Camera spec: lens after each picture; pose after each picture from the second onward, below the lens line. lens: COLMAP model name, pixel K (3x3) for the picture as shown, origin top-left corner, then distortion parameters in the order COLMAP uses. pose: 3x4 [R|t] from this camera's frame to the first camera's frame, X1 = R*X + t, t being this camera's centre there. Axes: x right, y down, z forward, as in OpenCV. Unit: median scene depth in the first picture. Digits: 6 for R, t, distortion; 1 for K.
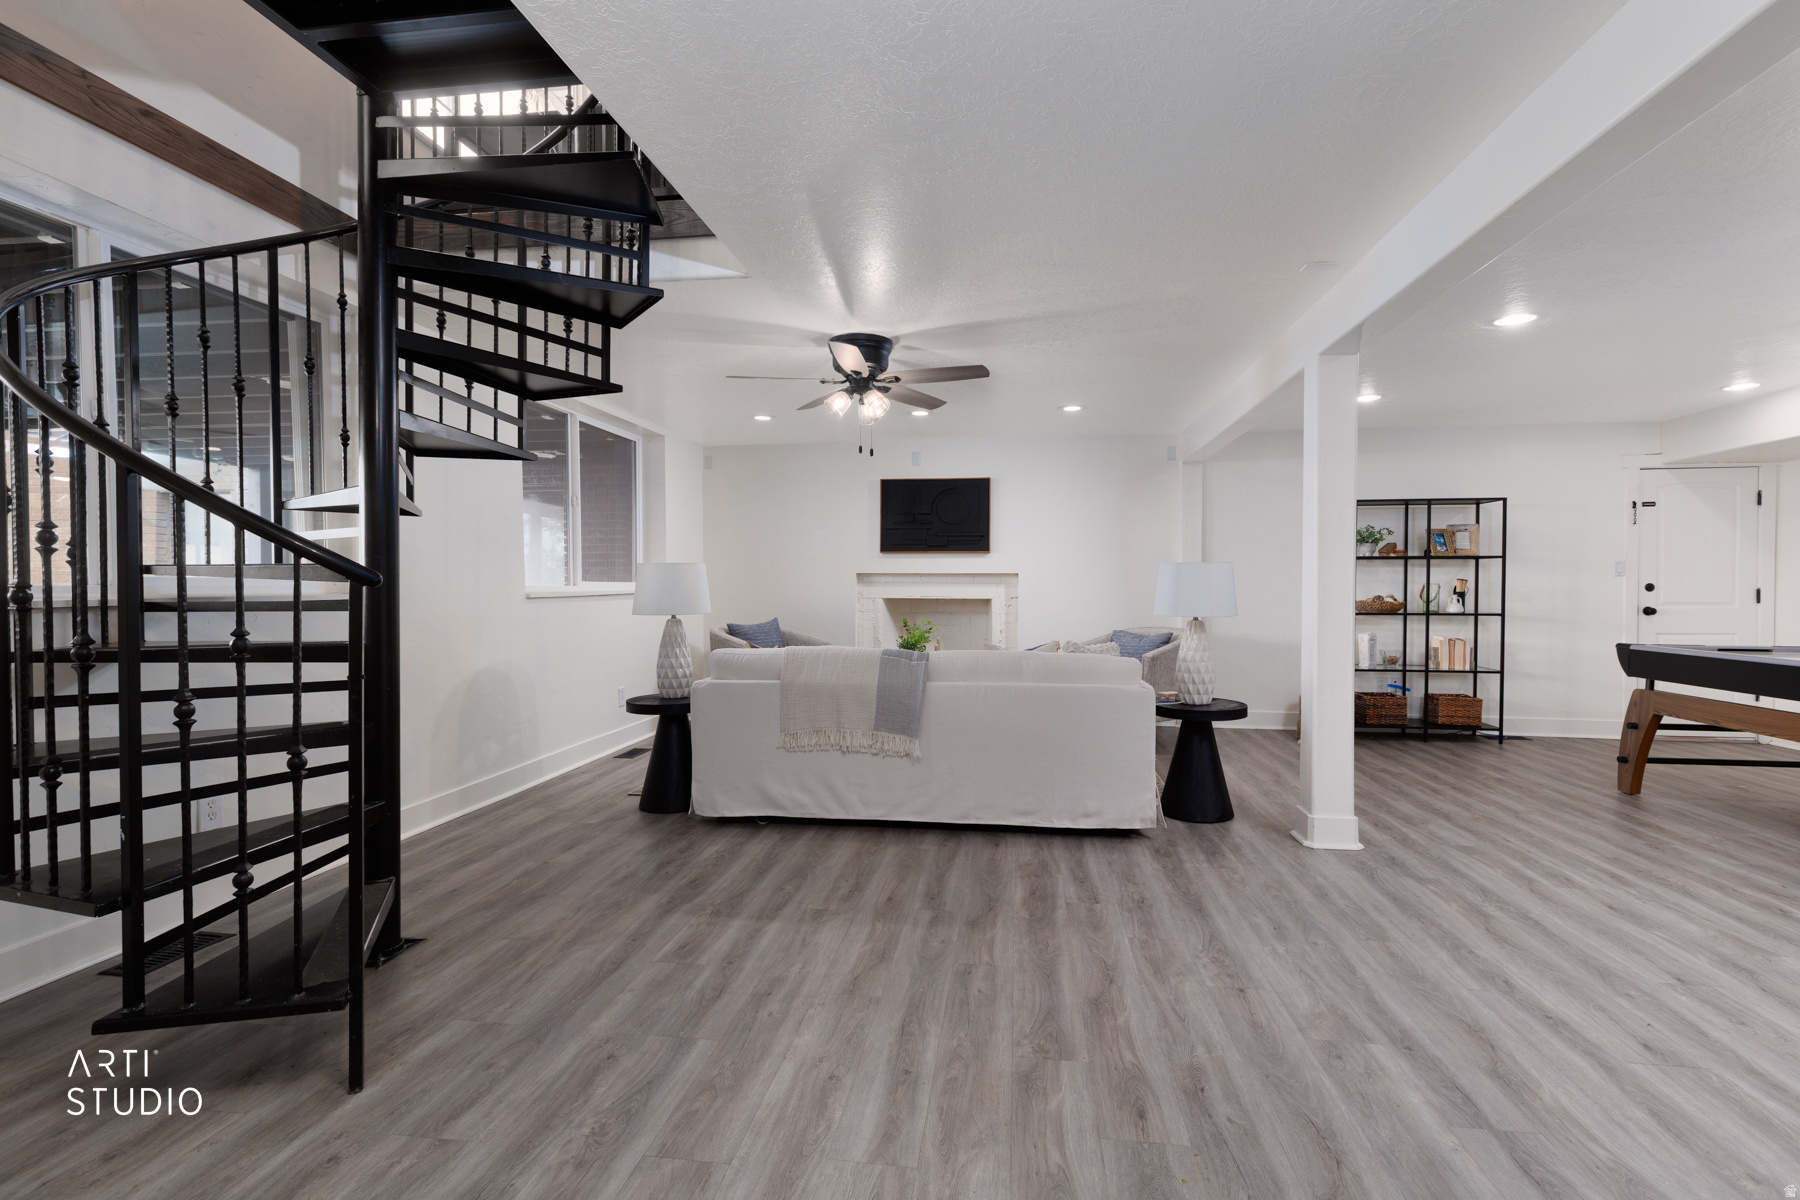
lens RADIAL K [[806.5, 0, 906.5], [0, 806.5, 590.6], [0, 0, 1]] dist [0.002525, -0.000026]
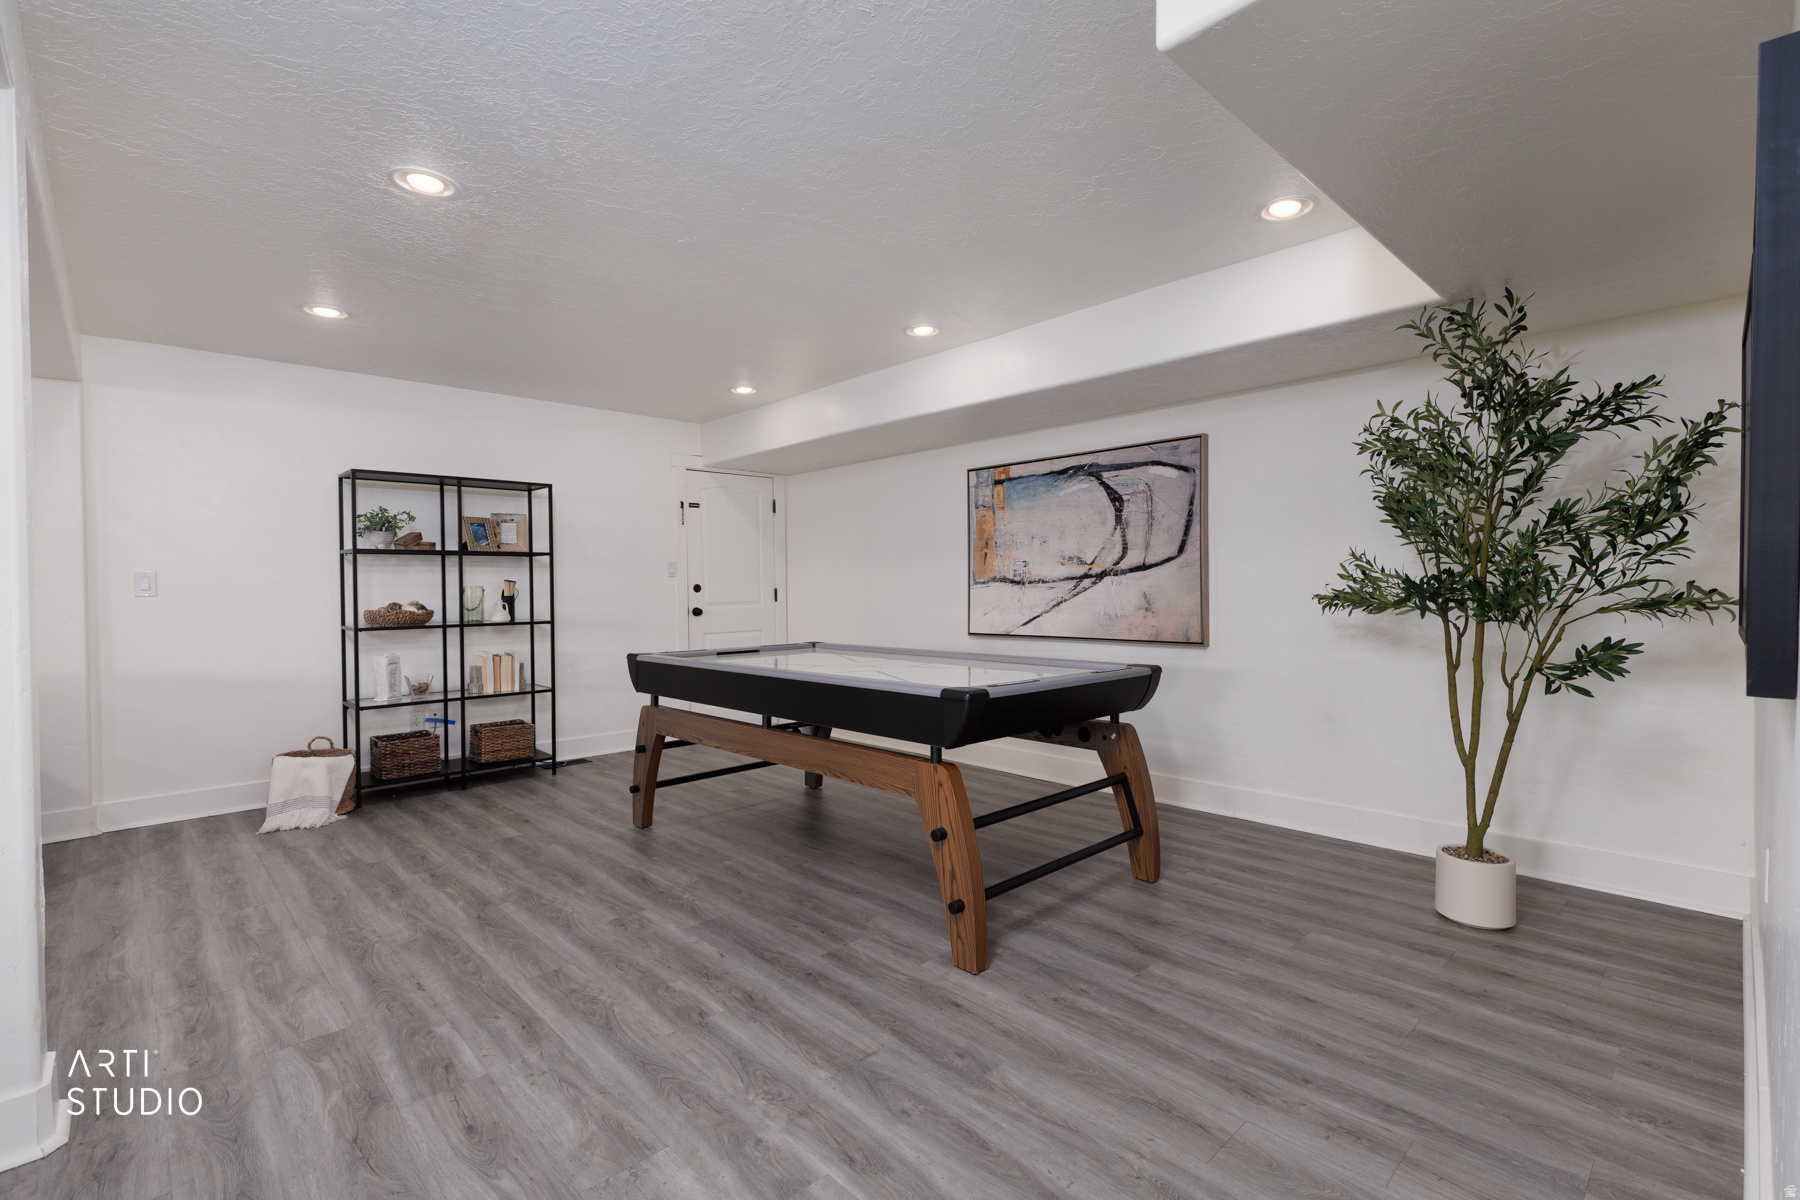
lens RADIAL K [[806.5, 0, 899.6], [0, 806.5, 596.3], [0, 0, 1]] dist [0.002525, -0.000026]
pose [[0.619009, -0.019416, 0.785144, 0.295244], [0.017220, 0.999790, 0.011148, -0.000883], [-0.785195, 0.006619, 0.619213, 0.184539]]
